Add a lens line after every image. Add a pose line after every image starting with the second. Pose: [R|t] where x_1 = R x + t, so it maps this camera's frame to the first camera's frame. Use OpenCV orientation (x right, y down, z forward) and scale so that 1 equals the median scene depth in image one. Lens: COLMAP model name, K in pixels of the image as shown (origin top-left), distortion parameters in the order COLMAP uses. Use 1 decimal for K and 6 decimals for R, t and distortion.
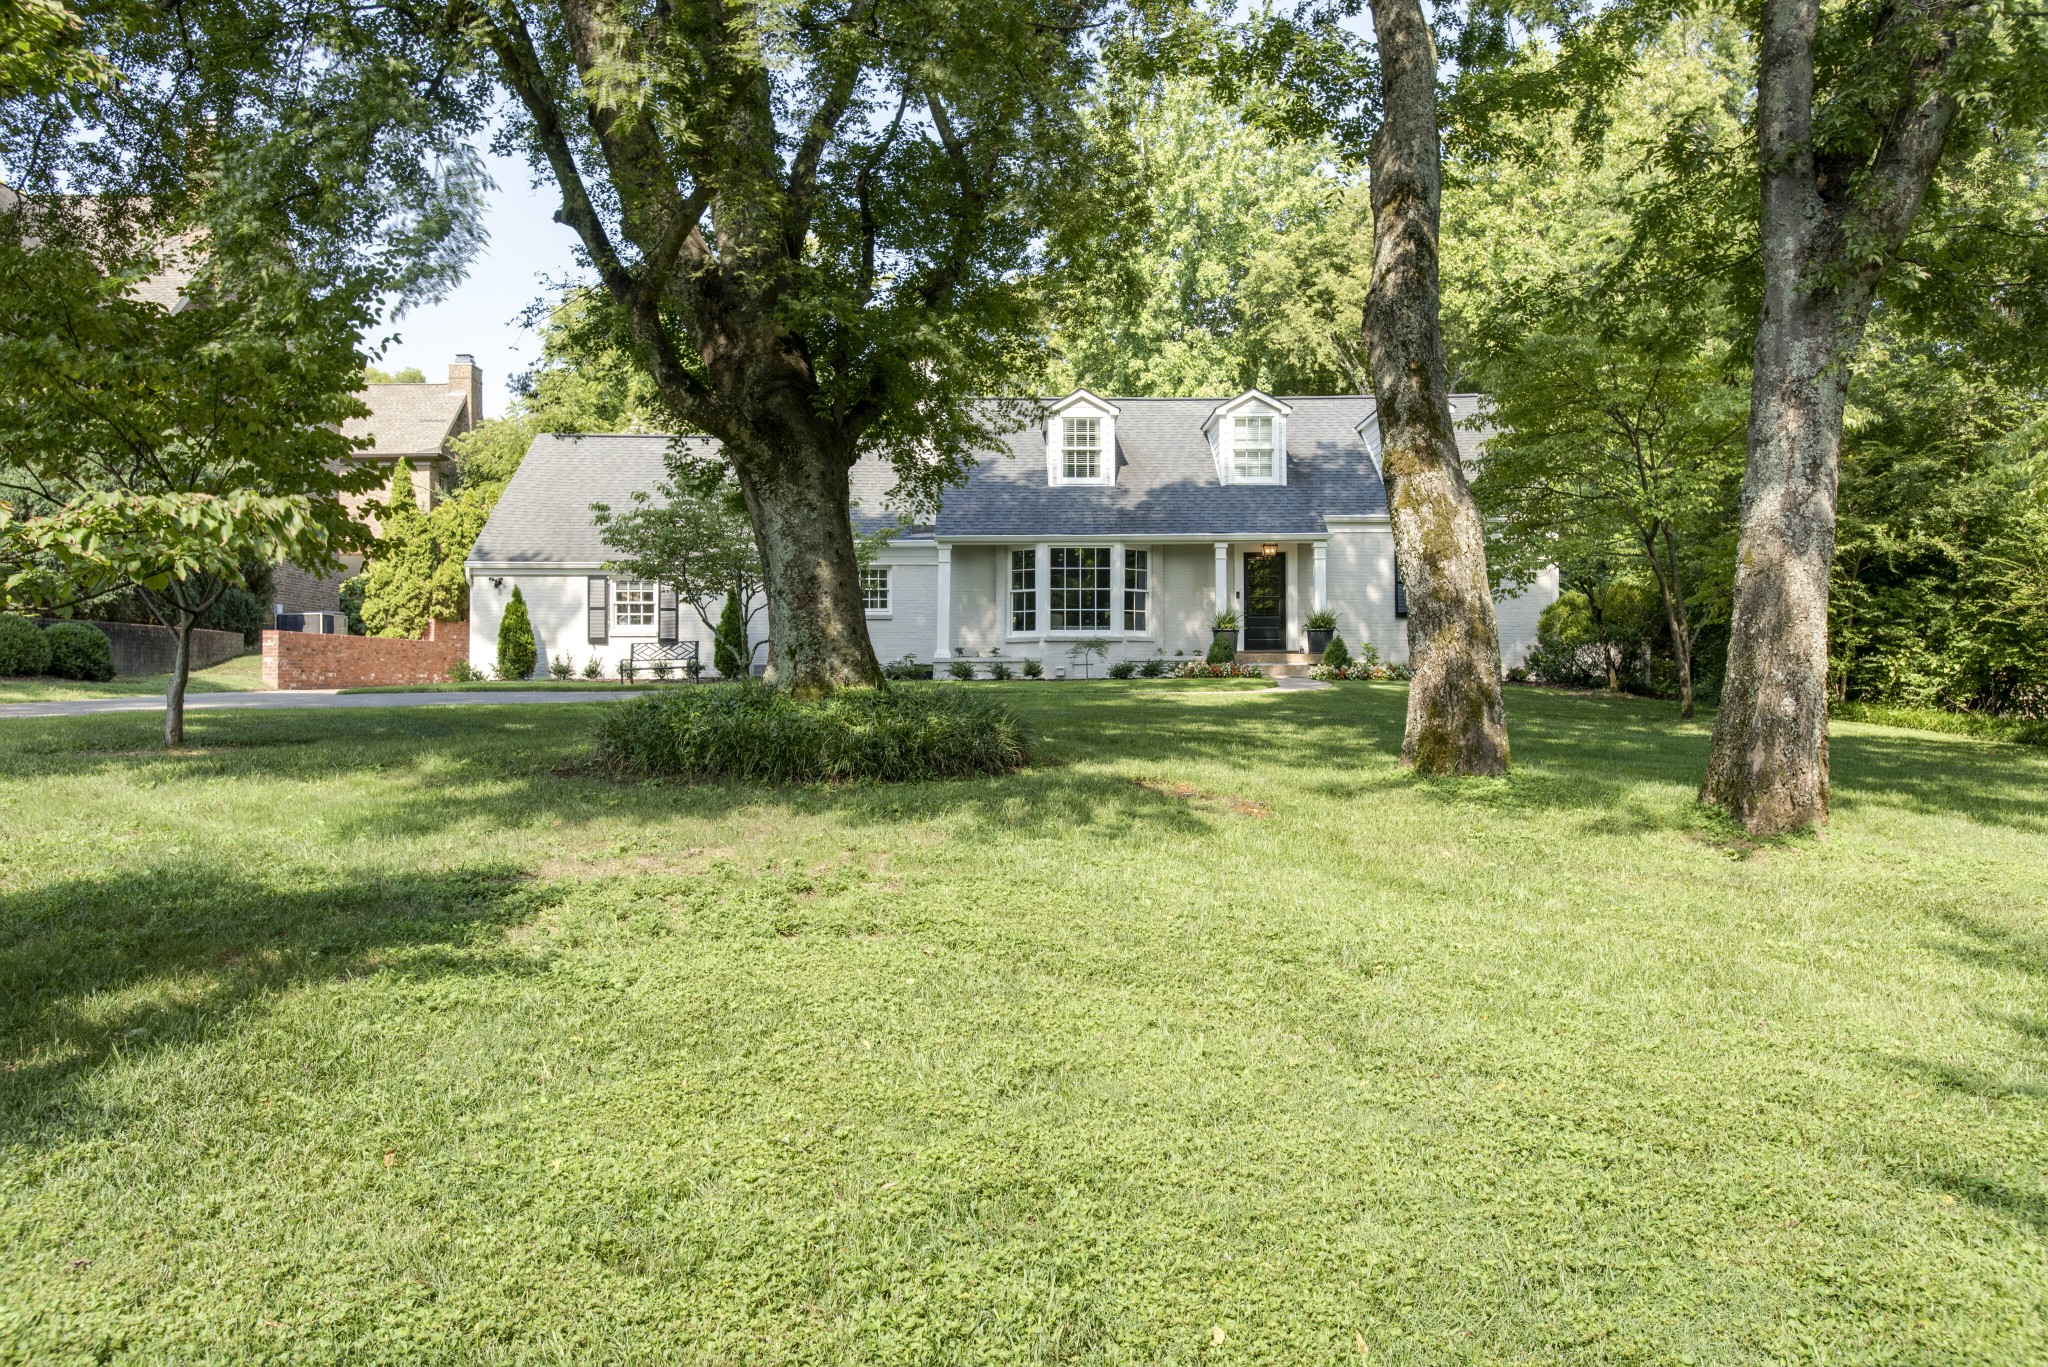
lens RADIAL K [[1467.4, 0, 1024.0], [0, 1467.4, 683.5], [0, 0, 1]] dist [0.058400, -0.000197]
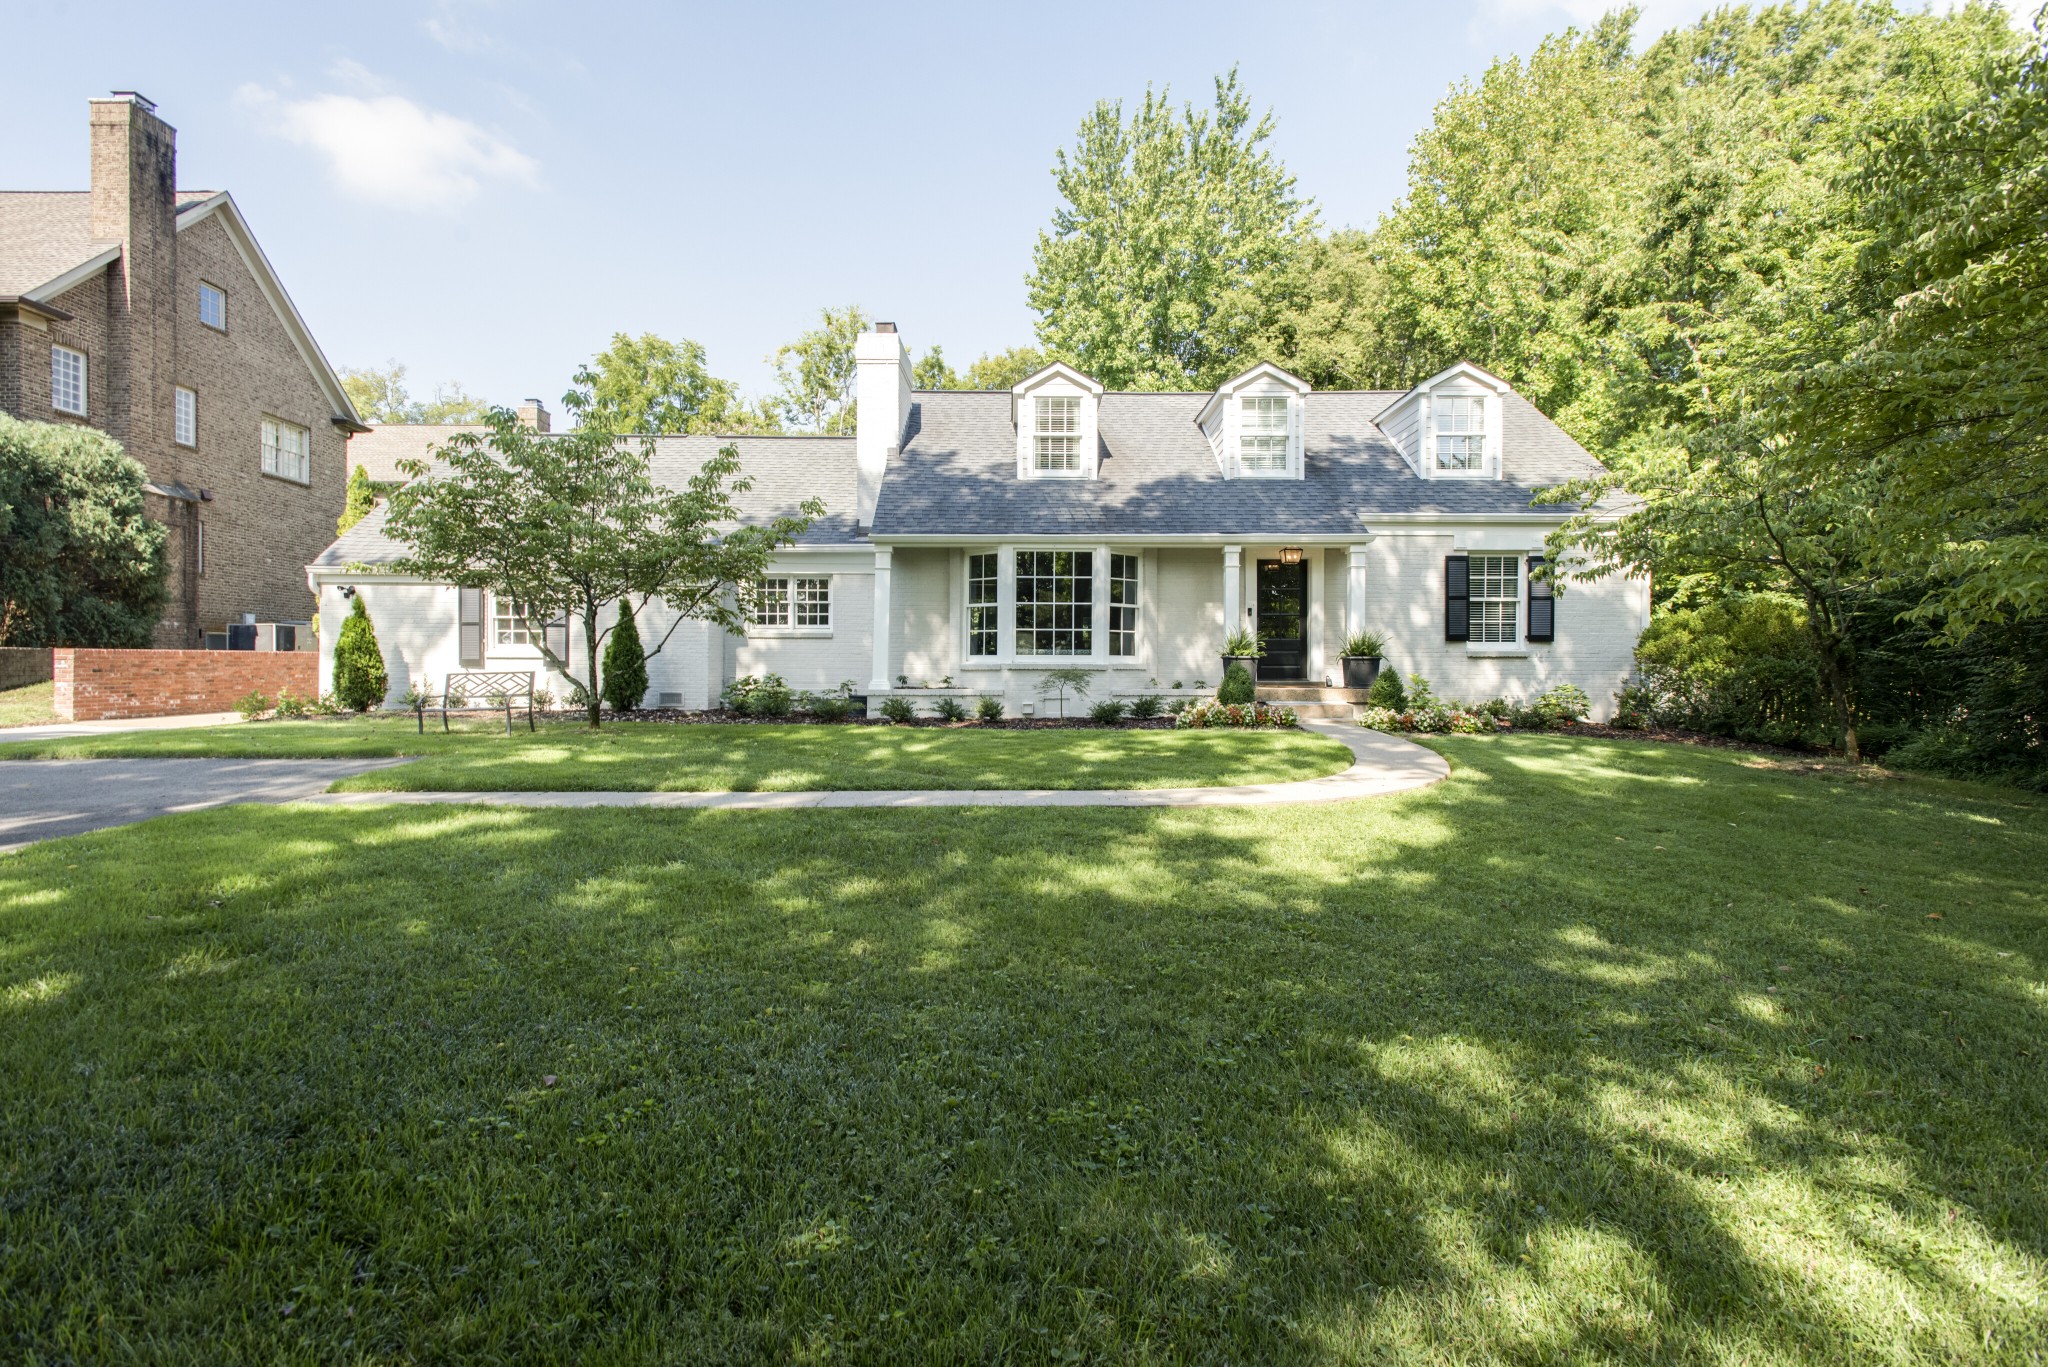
lens RADIAL K [[961.3, 0, 1024.0], [0, 961.3, 683.5], [0, 0, 1]] dist [0.010403, -0.000065]
pose [[0.999980, 0.006312, -0.000671, 0.022148], [-0.006296, 0.999767, 0.020657, -0.031028], [0.000801, -0.020652, 0.999786, 0.466844]]
